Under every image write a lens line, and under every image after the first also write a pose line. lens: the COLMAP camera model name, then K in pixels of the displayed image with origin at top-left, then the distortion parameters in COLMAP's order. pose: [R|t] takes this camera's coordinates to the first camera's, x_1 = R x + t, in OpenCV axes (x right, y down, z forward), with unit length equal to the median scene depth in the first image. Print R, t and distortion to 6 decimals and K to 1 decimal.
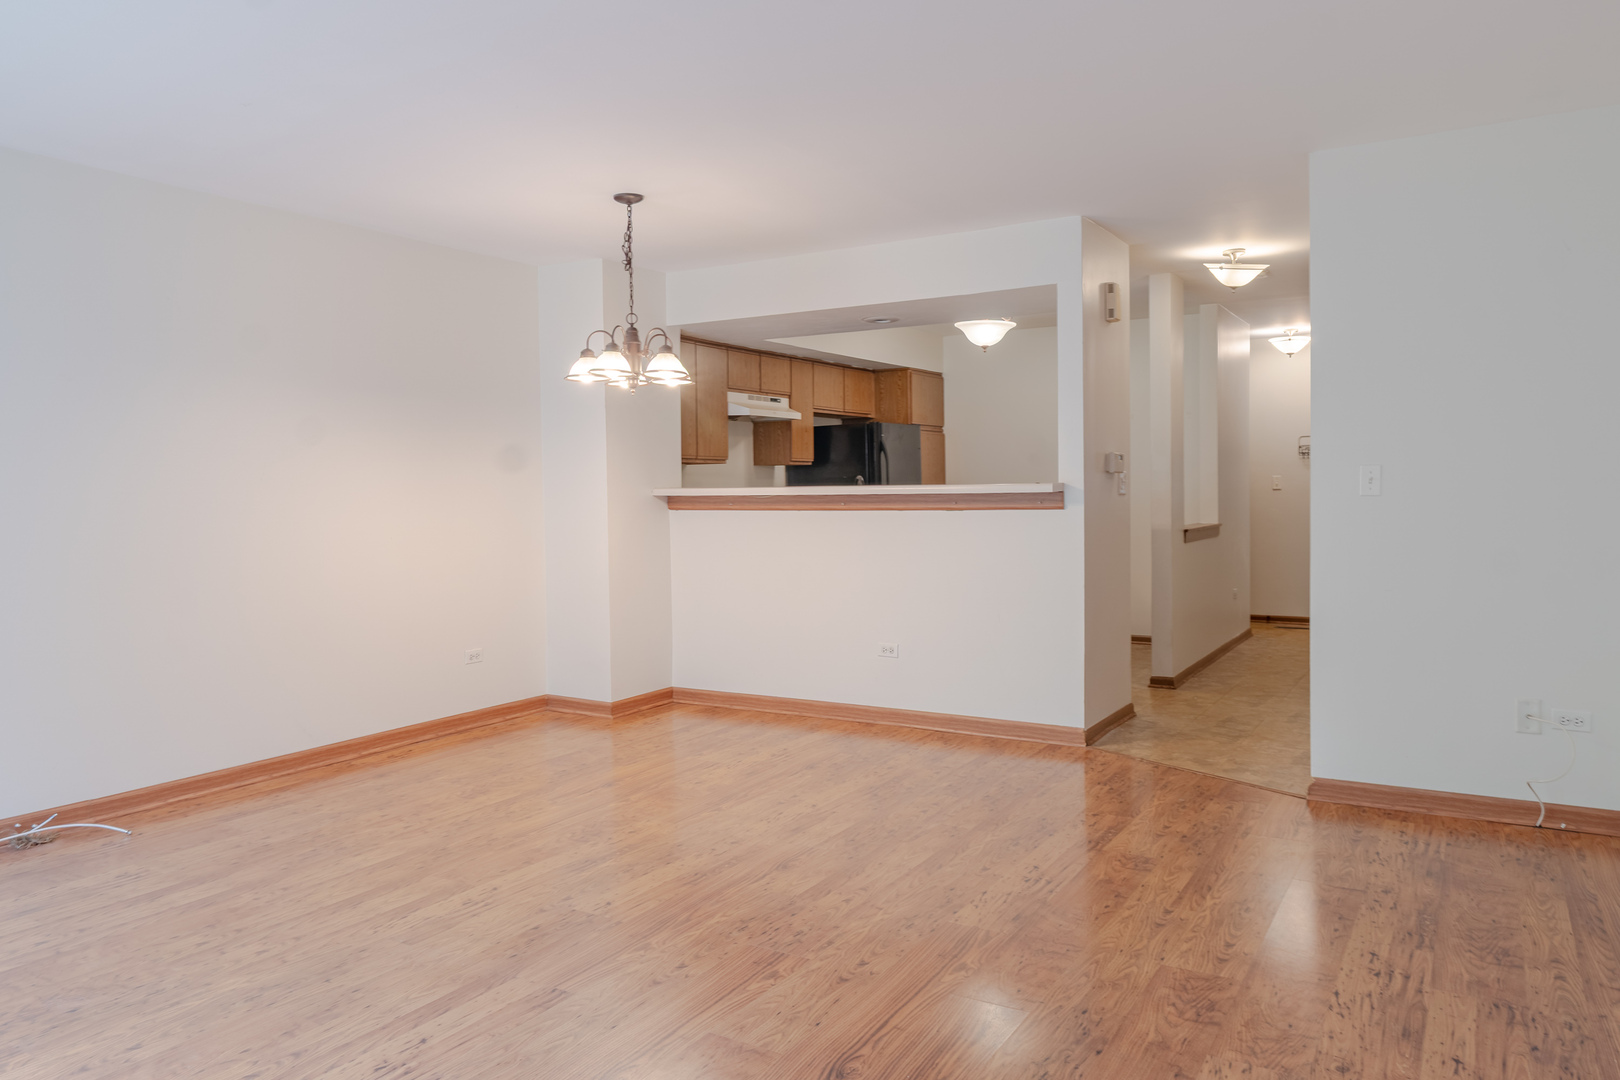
lens RADIAL K [[1150.1, 0, 809.9], [0, 1150.1, 538.1], [0, 0, 1]] dist [-0.003189, -0.007686]
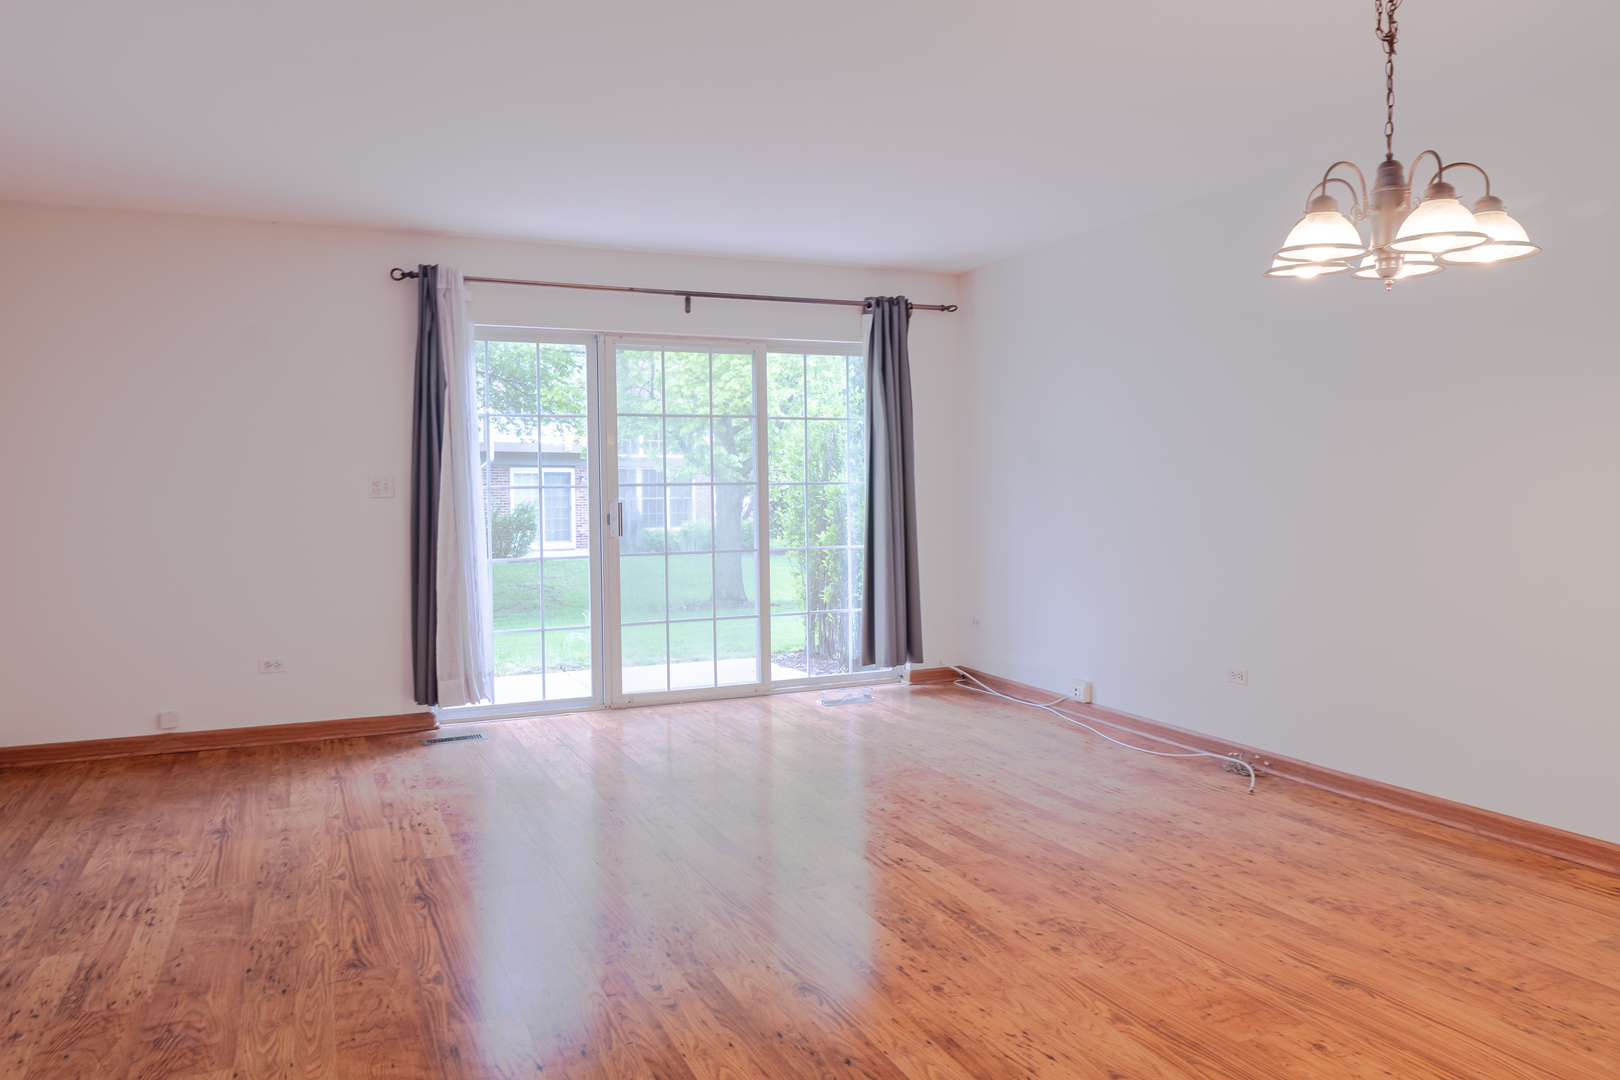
lens RADIAL K [[1150.1, 0, 810.4], [0, 1150.1, 539.6], [0, 0, 1]] dist [-0.003189, -0.007686]
pose [[-0.589601, 0.054679, -0.805842, 0.706565], [-0.016643, 0.996672, 0.079805, -0.078098], [0.807524, 0.060465, -0.586728, 1.801312]]
